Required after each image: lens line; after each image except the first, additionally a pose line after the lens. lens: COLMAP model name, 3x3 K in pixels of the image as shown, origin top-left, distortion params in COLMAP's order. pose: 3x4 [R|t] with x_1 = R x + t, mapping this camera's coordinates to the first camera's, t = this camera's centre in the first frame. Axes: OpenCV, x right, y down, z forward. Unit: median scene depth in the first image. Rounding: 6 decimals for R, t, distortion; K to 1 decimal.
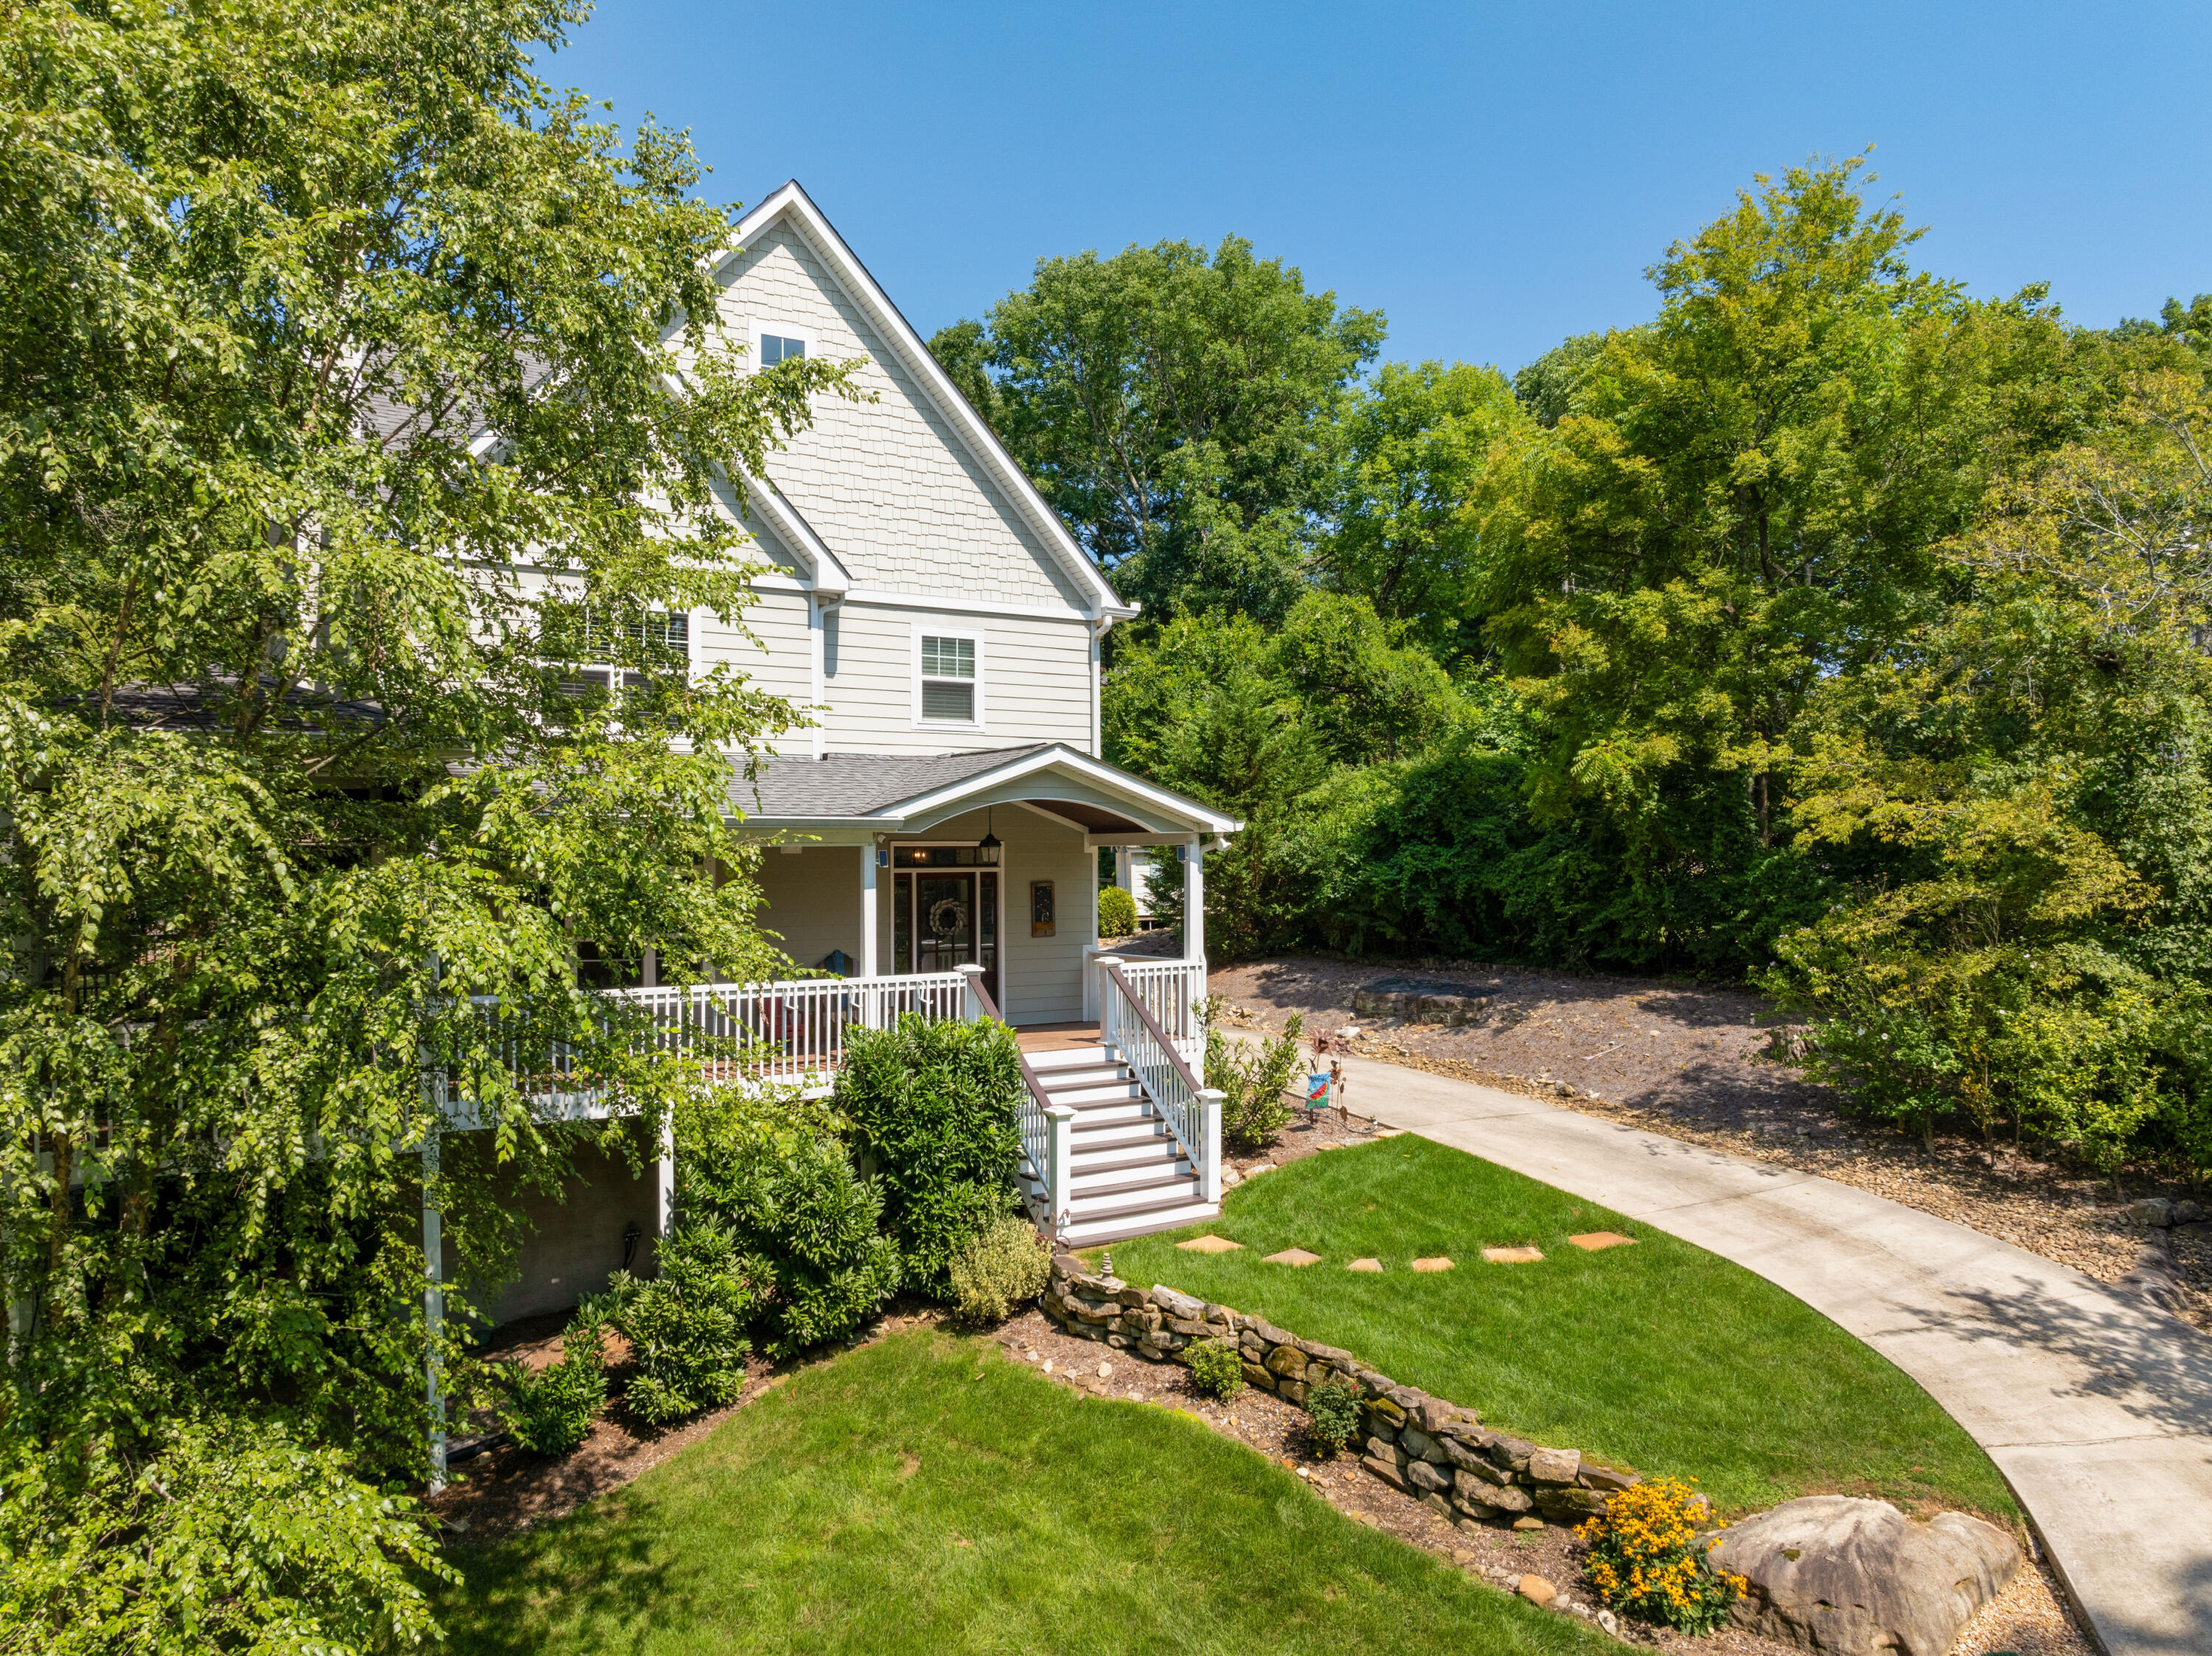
lens RADIAL K [[1562.5, 0, 1106.0], [0, 1562.5, 828.0], [0, 0, 1]] dist [-0.036766, 0.003555]
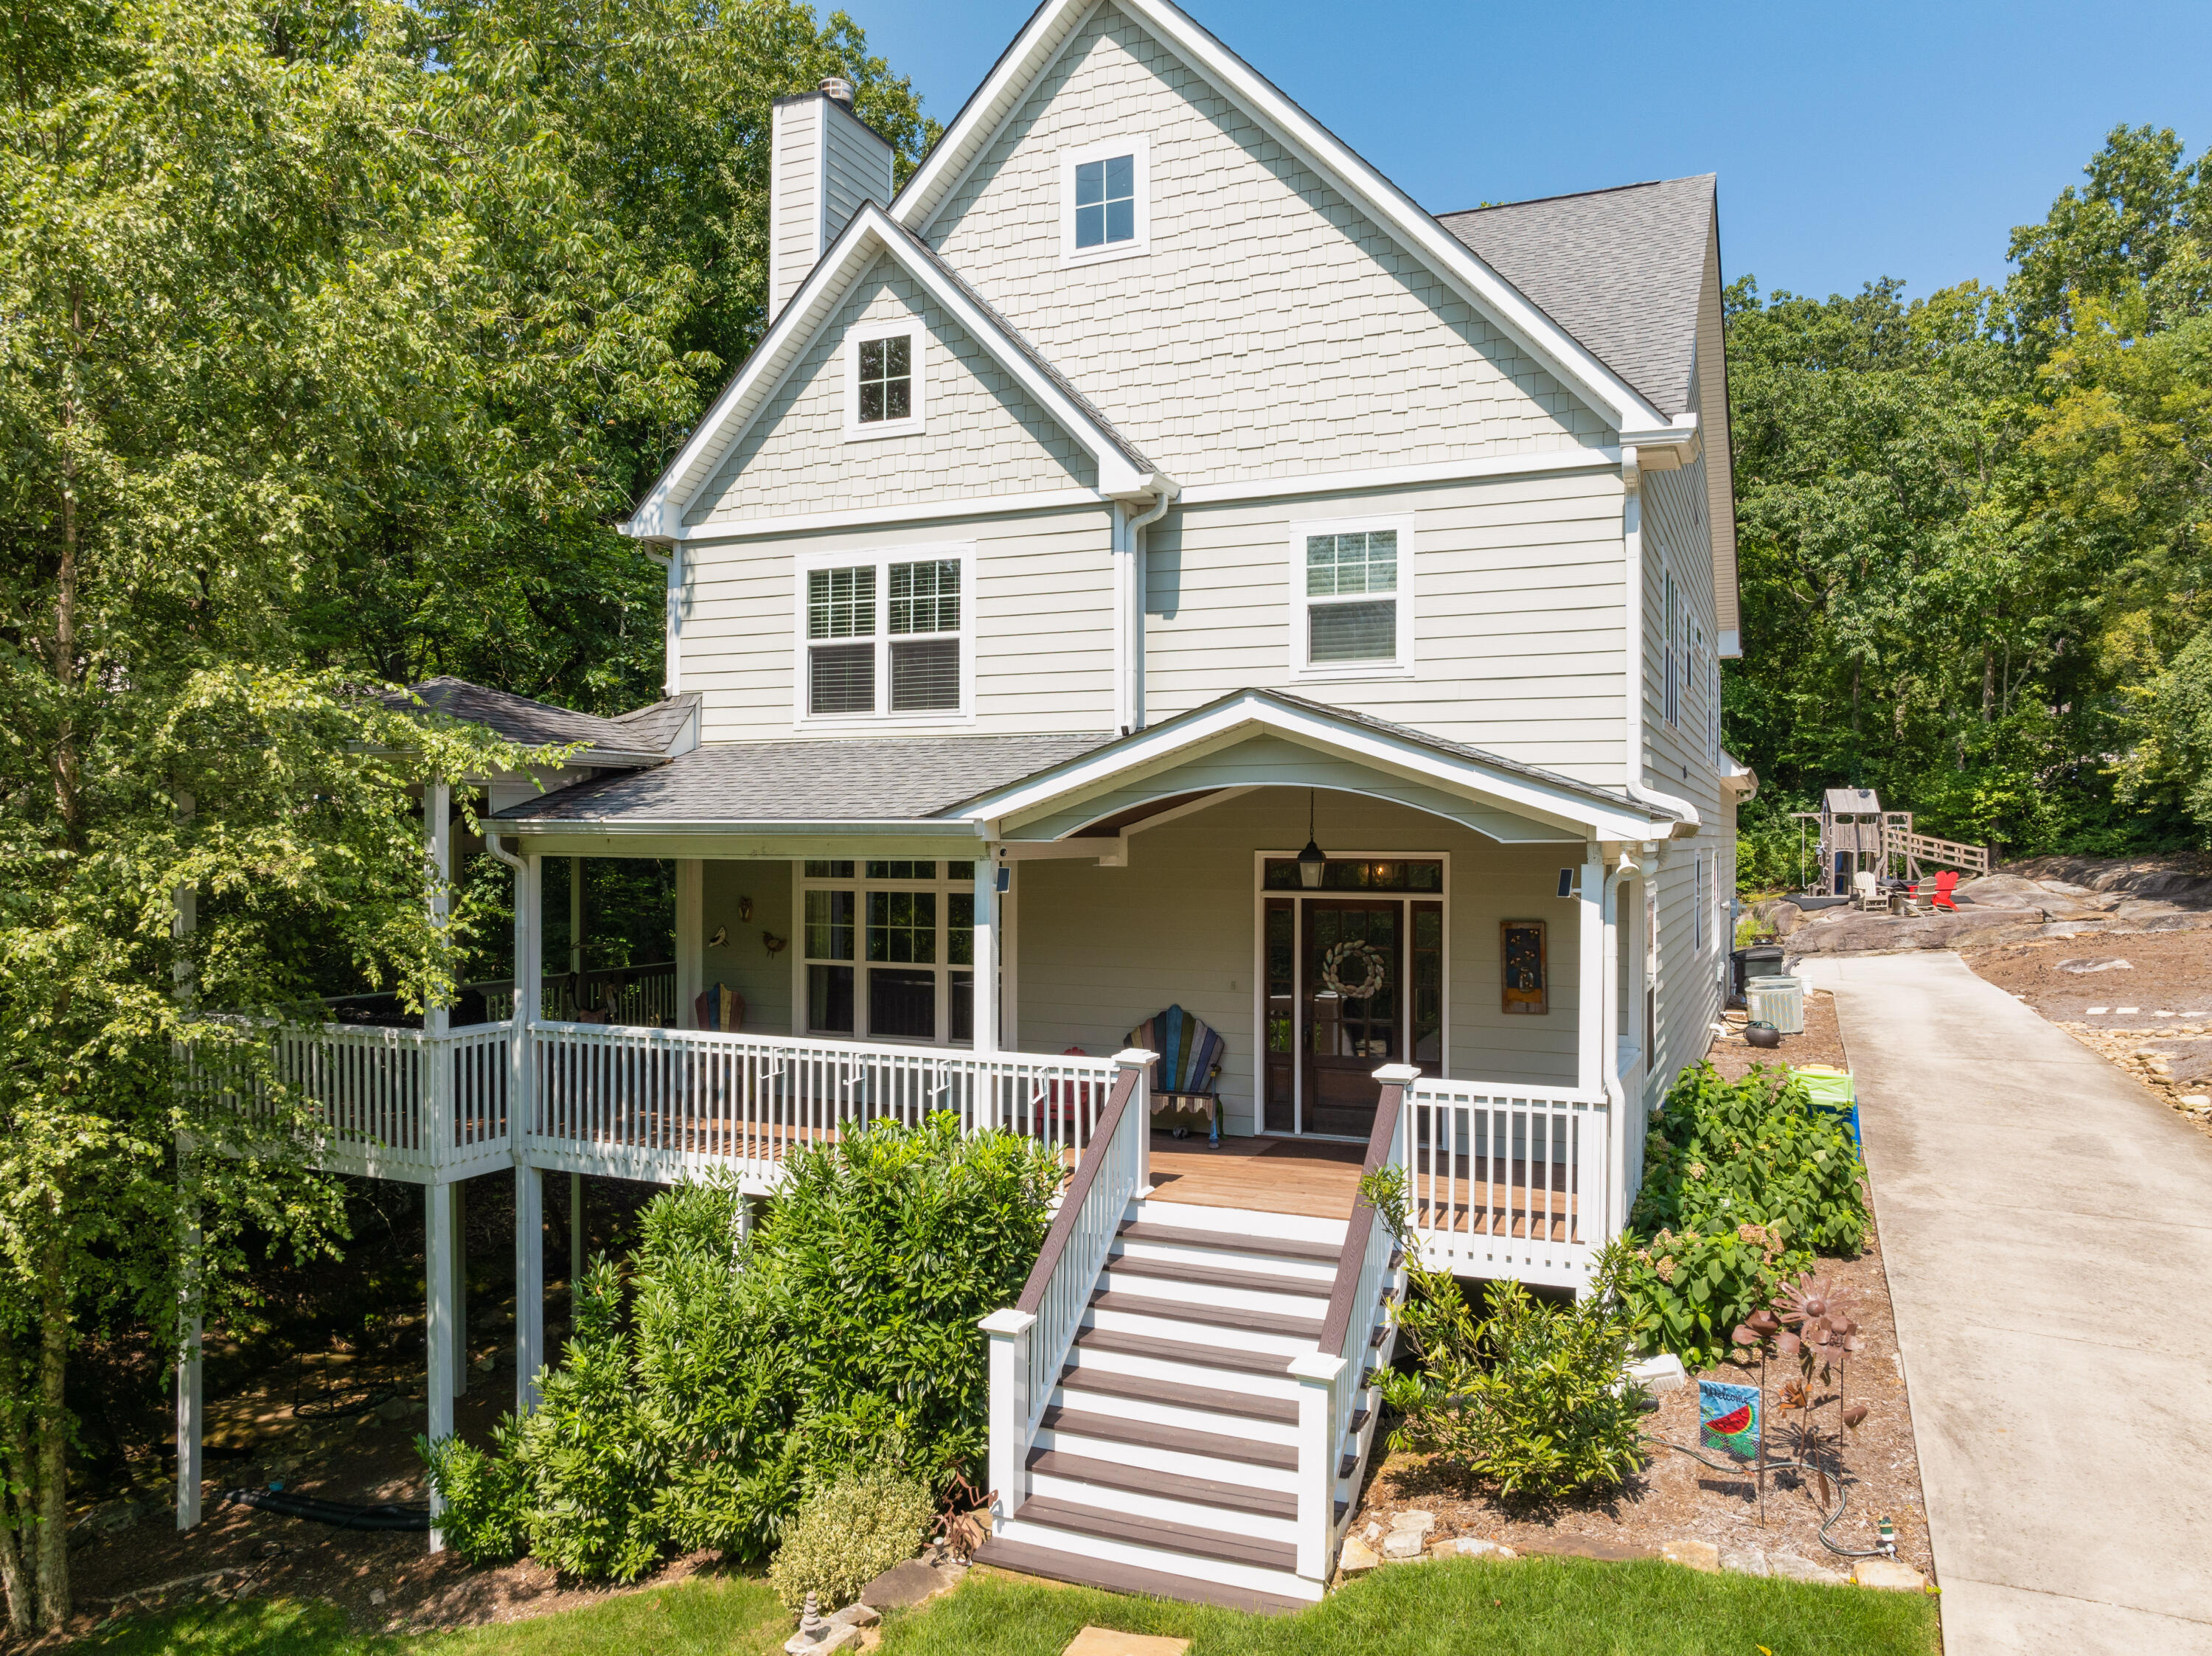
lens RADIAL K [[1562.5, 0, 1106.0], [0, 1562.5, 828.0], [0, 0, 1]] dist [-0.036766, 0.003555]
pose [[0.544869, -0.000559, -0.838521, 0.408781], [0.007198, 0.999966, 0.004010, -0.004598], [0.838490, -0.008221, 0.544855, 0.607317]]
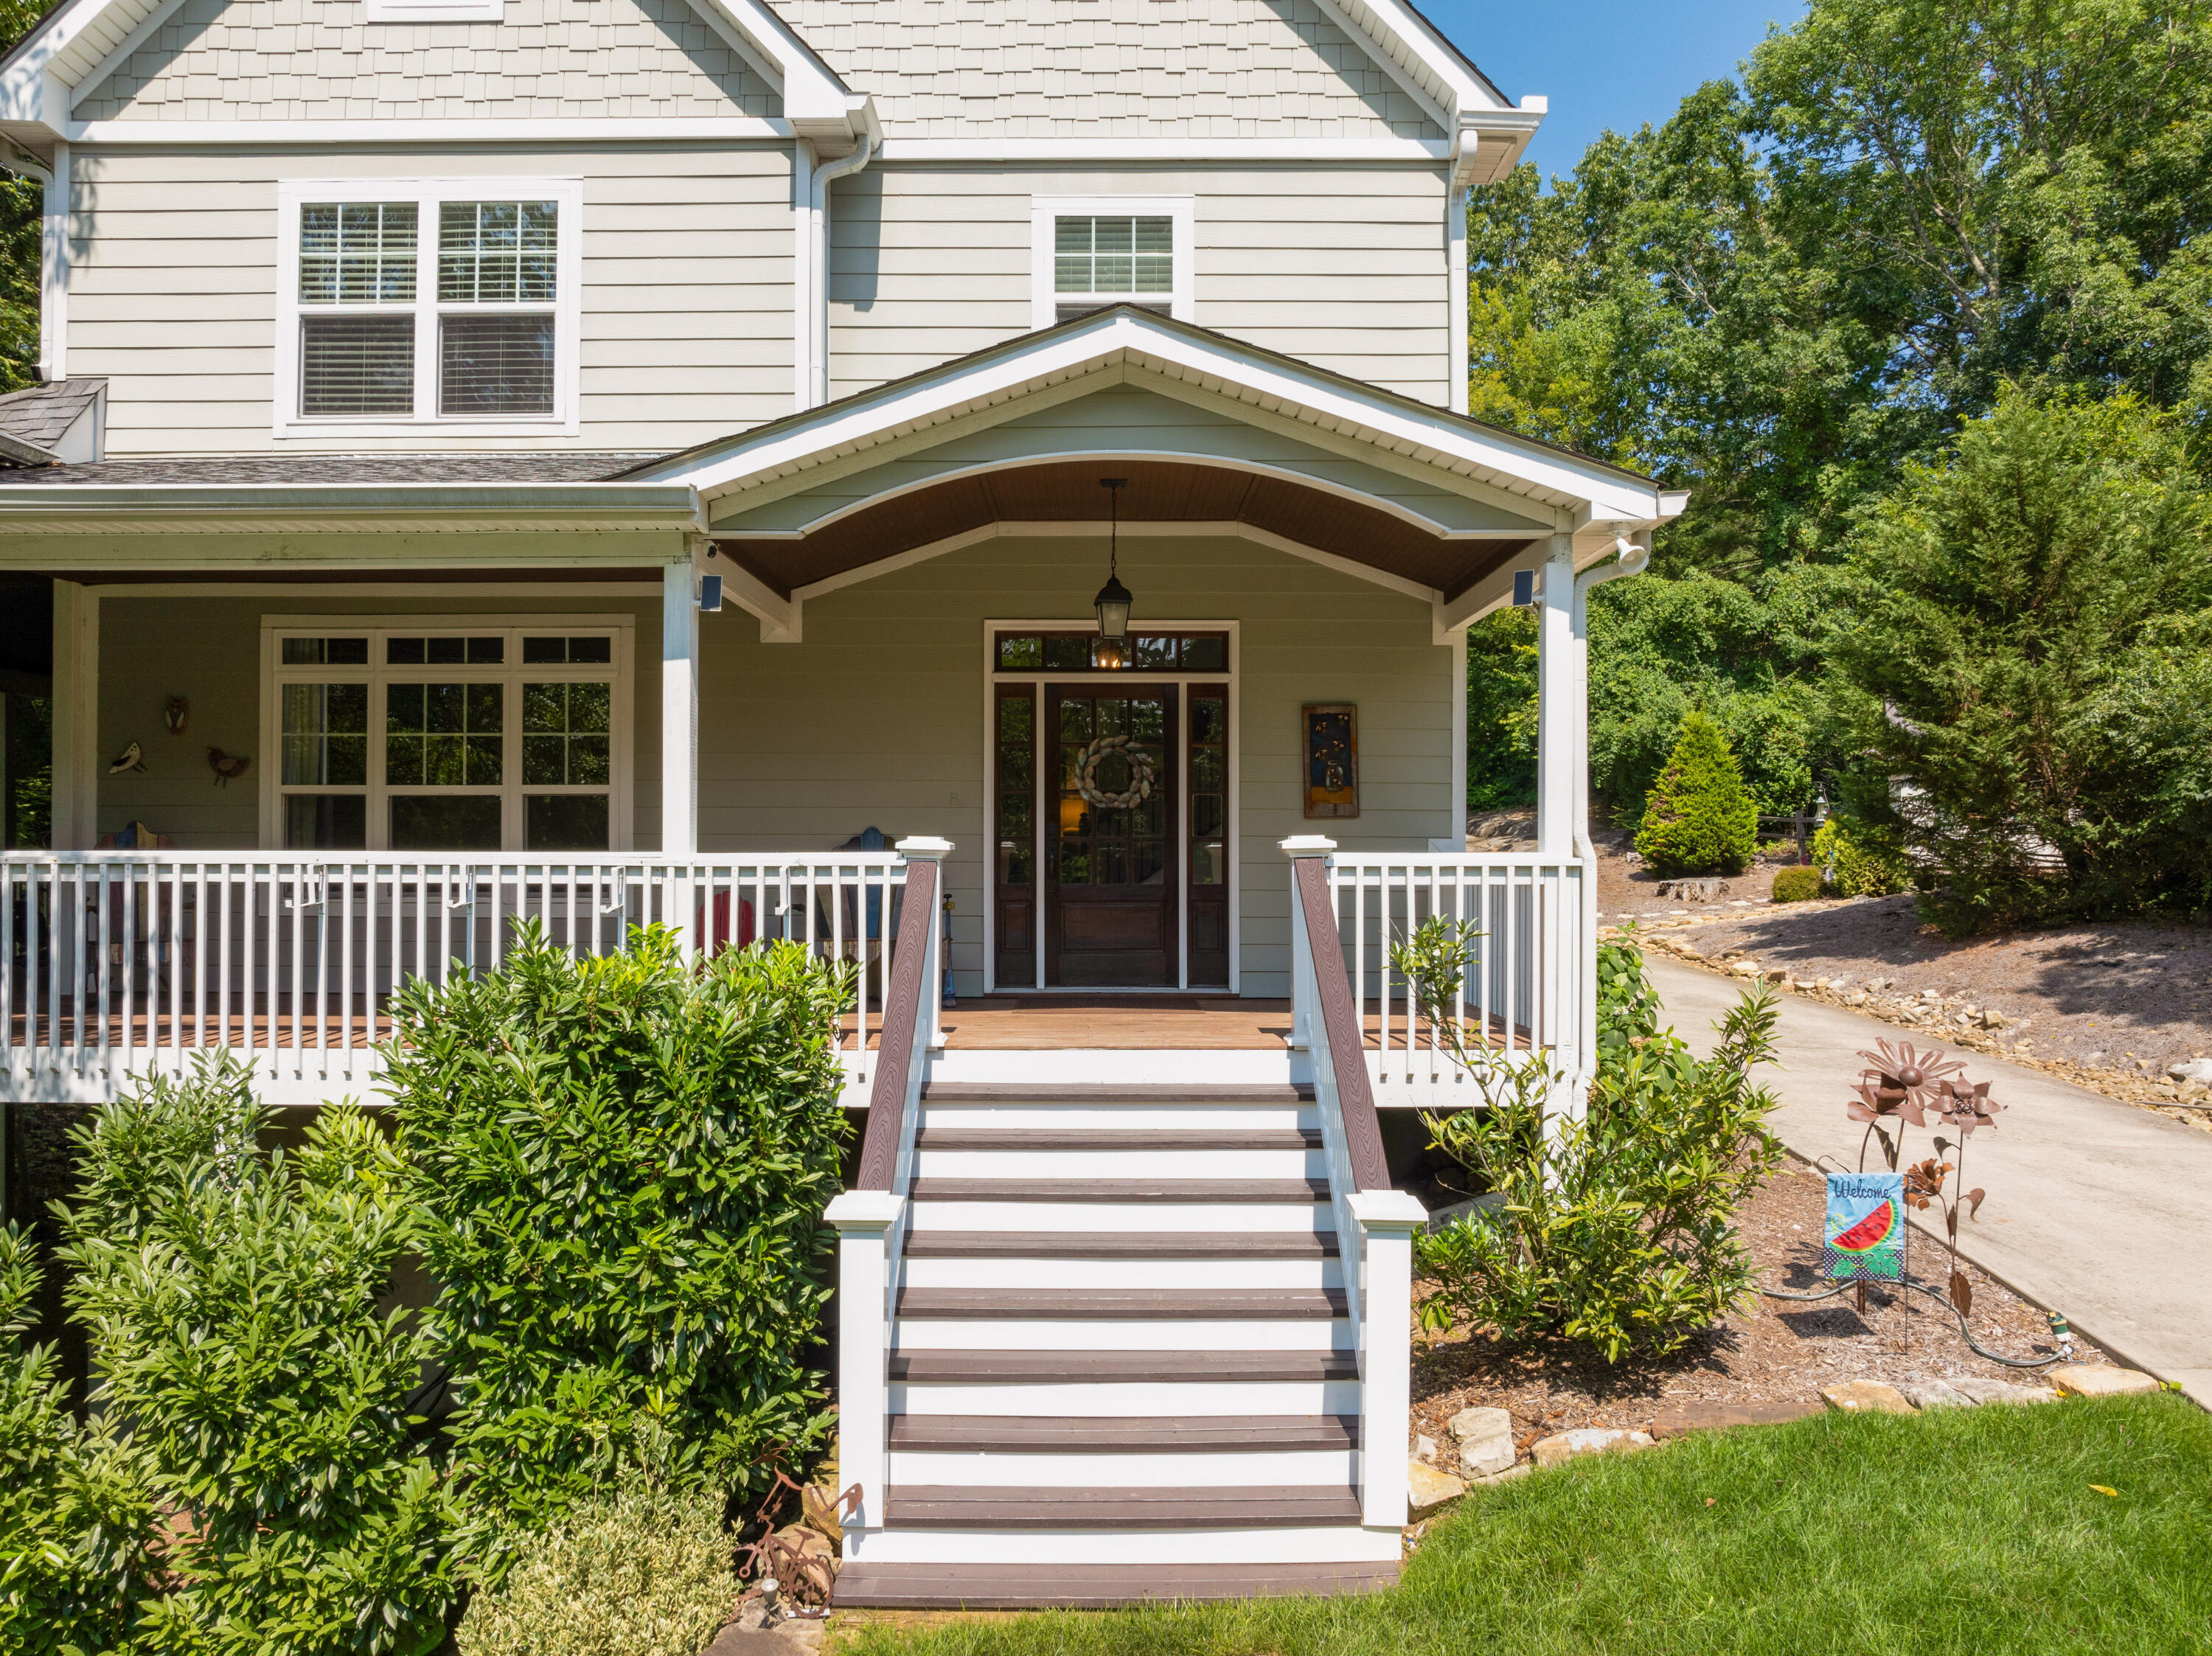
lens RADIAL K [[1562.5, 0, 1106.0], [0, 1562.5, 828.0], [0, 0, 1]] dist [-0.036766, 0.003555]
pose [[0.840912, -0.002214, -0.541167, 0.180026], [0.003545, 0.999993, 0.001418, 0.079770], [0.541160, -0.003111, 0.840914, 0.619173]]
